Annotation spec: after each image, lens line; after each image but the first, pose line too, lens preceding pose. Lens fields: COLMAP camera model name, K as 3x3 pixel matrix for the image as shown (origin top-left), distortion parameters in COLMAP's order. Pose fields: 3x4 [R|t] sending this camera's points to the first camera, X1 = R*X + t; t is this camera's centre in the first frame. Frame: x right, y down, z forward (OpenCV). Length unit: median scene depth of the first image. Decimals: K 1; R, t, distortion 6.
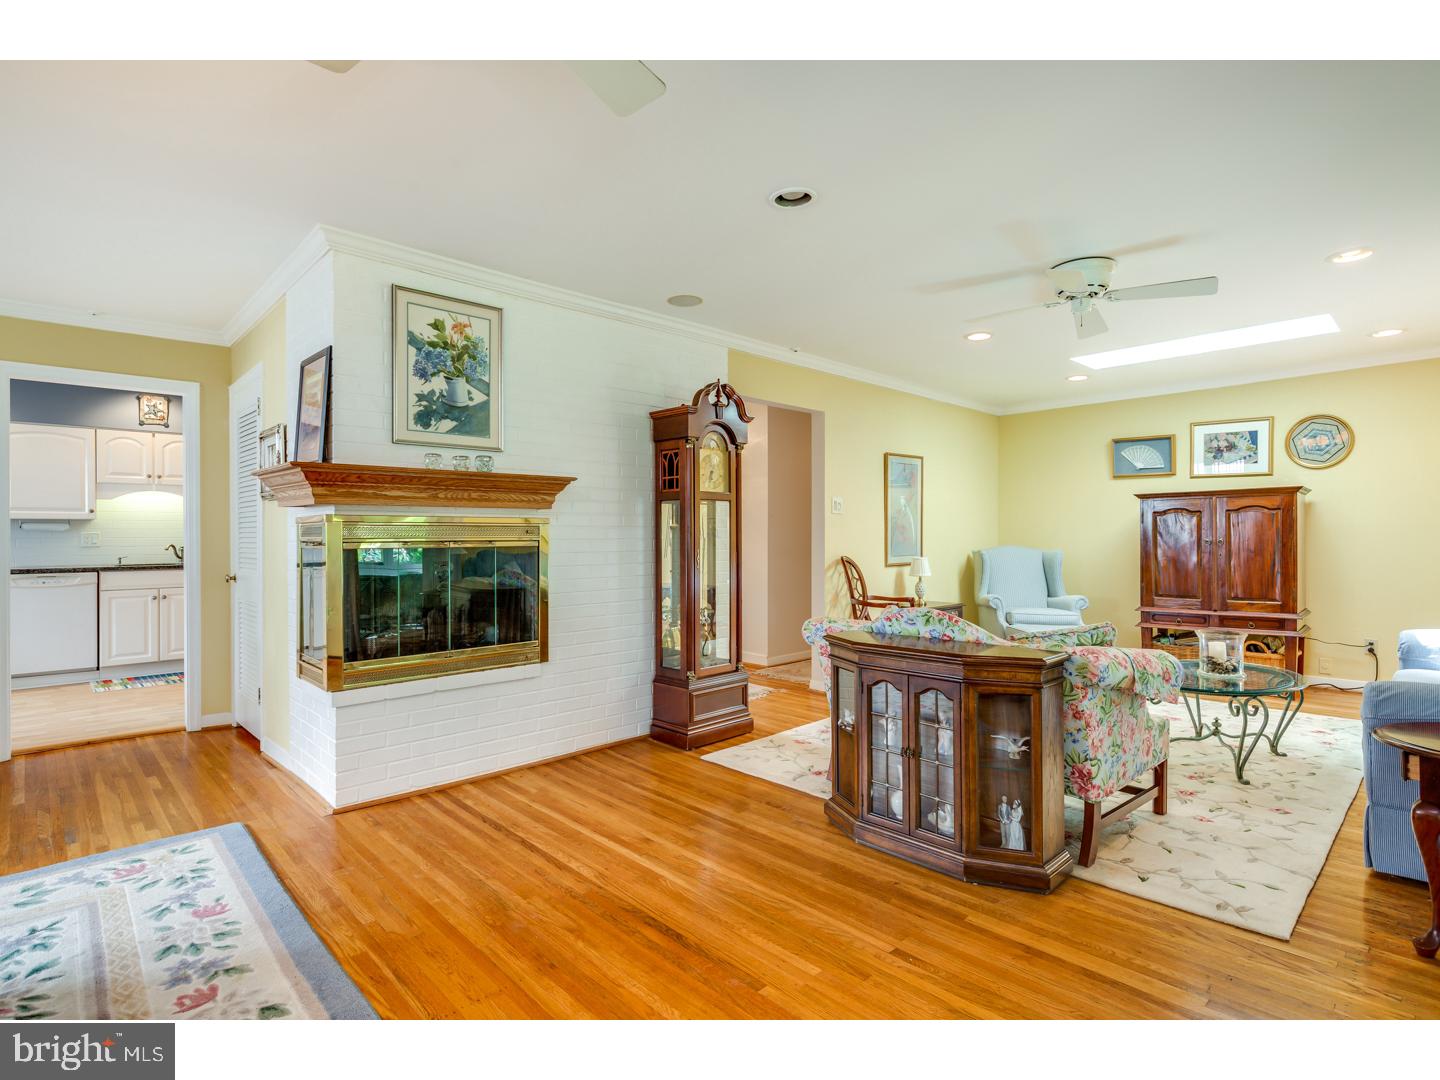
lens RADIAL K [[724.8, 0, 720.0], [0, 724.8, 540.0], [0, 0, 1]] dist [-0.001626, -0.000322]
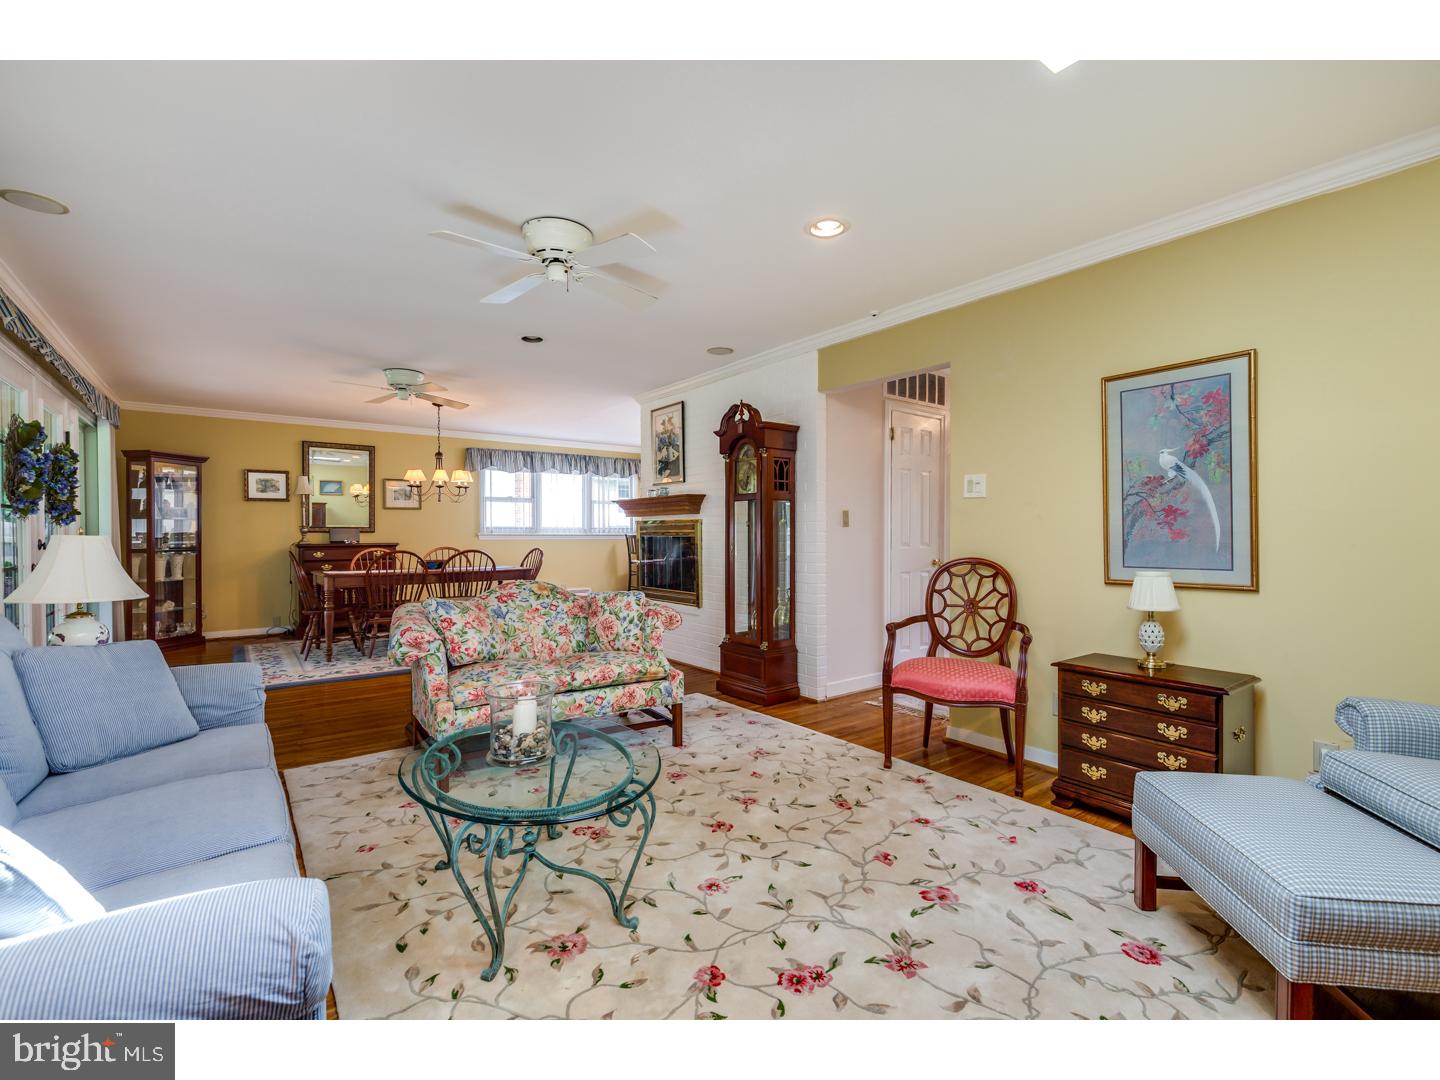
lens RADIAL K [[724.8, 0, 720.0], [0, 724.8, 540.0], [0, 0, 1]] dist [-0.001626, -0.000322]
pose [[-0.166556, 0.016750, -0.985890, 2.306127], [0.003417, 0.999860, 0.016410, -0.017750], [0.986026, -0.000636, -0.166590, 2.243774]]
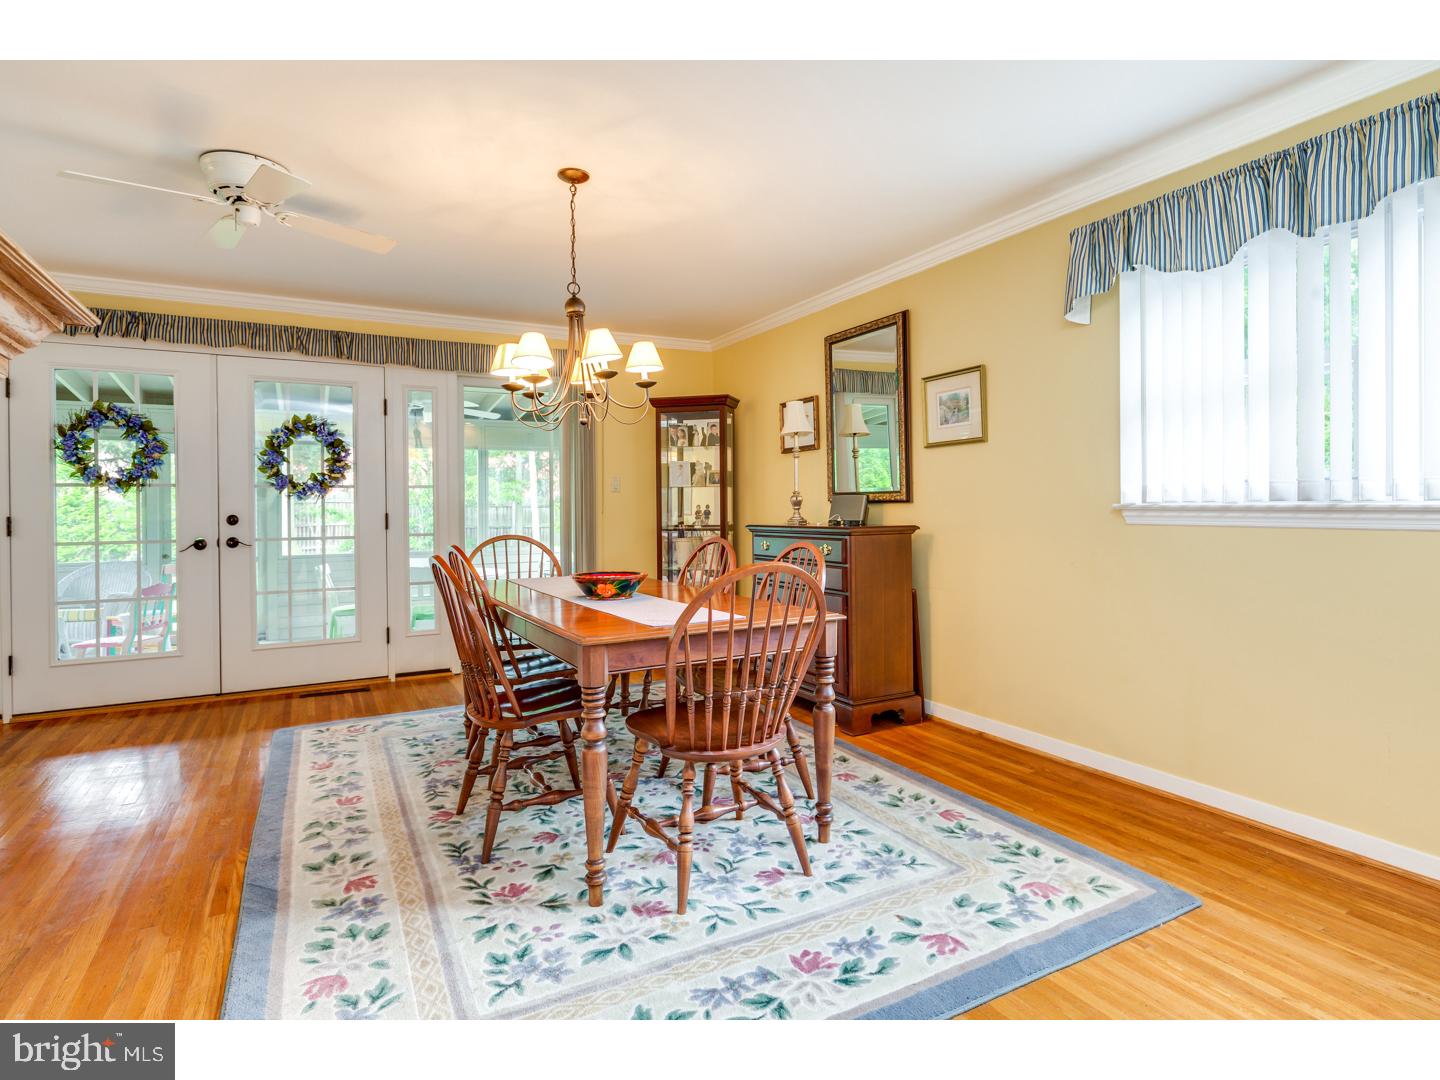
lens RADIAL K [[724.8, 0, 720.0], [0, 724.8, 540.0], [0, 0, 1]] dist [-0.001626, -0.000322]
pose [[-0.969361, 0.006530, 0.245552, -1.283817], [0.017457, 0.998950, 0.042352, 0.010419], [-0.245018, 0.045341, -0.968458, 1.596957]]
